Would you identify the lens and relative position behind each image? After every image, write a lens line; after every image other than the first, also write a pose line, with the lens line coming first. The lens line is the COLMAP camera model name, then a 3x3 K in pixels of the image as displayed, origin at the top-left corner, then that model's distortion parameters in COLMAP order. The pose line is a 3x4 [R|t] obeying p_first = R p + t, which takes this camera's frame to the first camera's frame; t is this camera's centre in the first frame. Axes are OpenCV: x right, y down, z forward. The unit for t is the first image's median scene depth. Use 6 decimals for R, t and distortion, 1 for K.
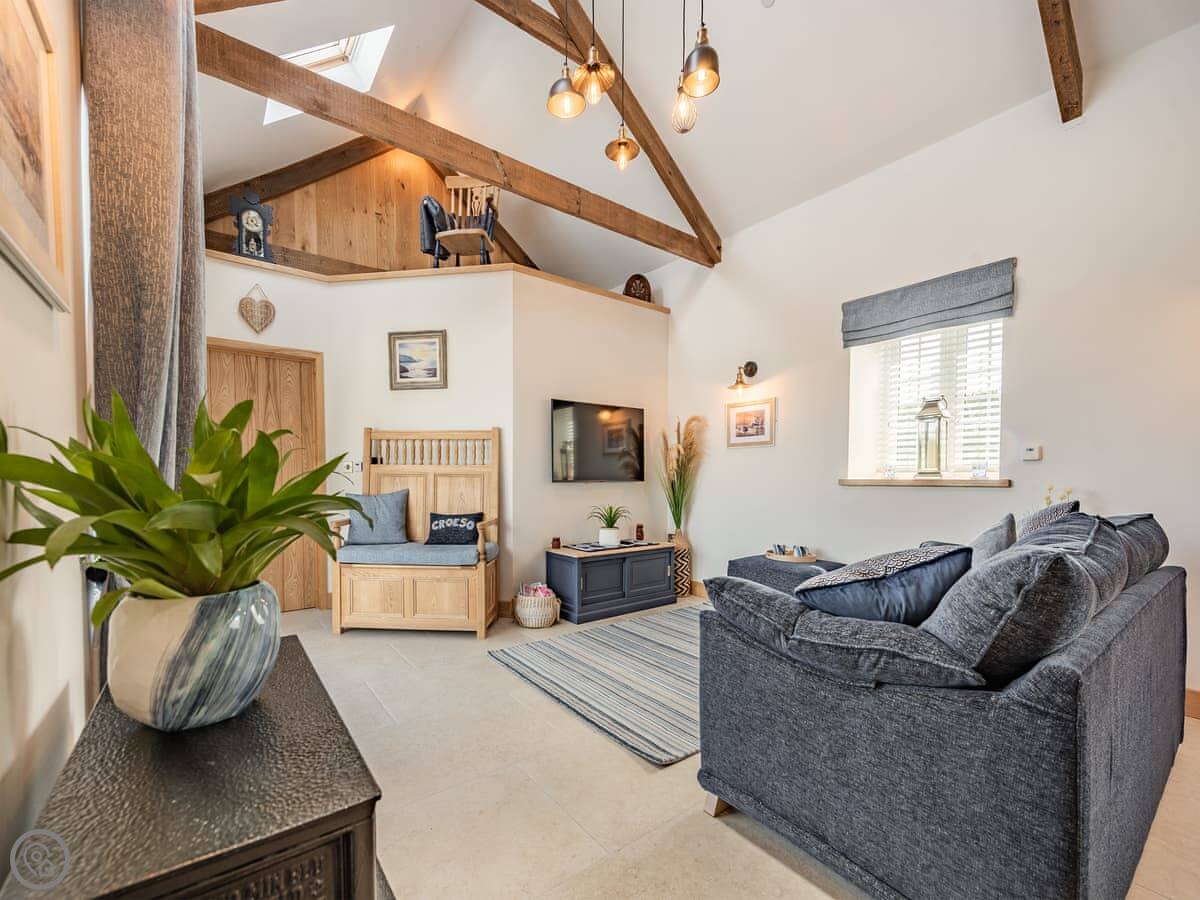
lens RADIAL K [[480.4, 0, 539.8], [0, 480.4, 492.7], [0, 0, 1]] dist [0.011515, -0.000050]
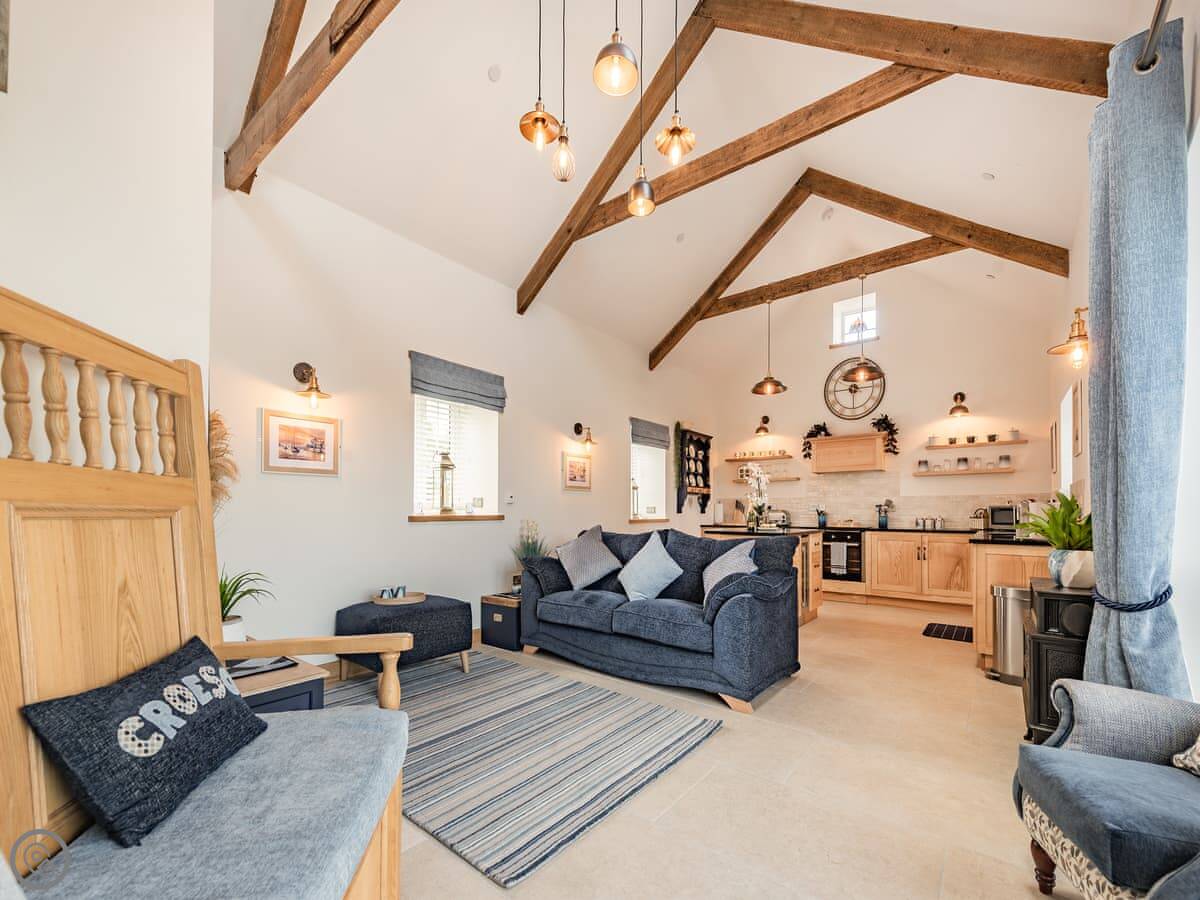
lens RADIAL K [[540.0, 0, 587.1], [0, 540.0, 503.6], [0, 0, 1]] dist [0.012000, -0.000626]
pose [[-0.293113, 0.014122, 0.955974, -0.564300], [0.027580, 0.999600, -0.006310, -0.032505], [-0.955680, 0.024517, -0.293385, 0.891121]]
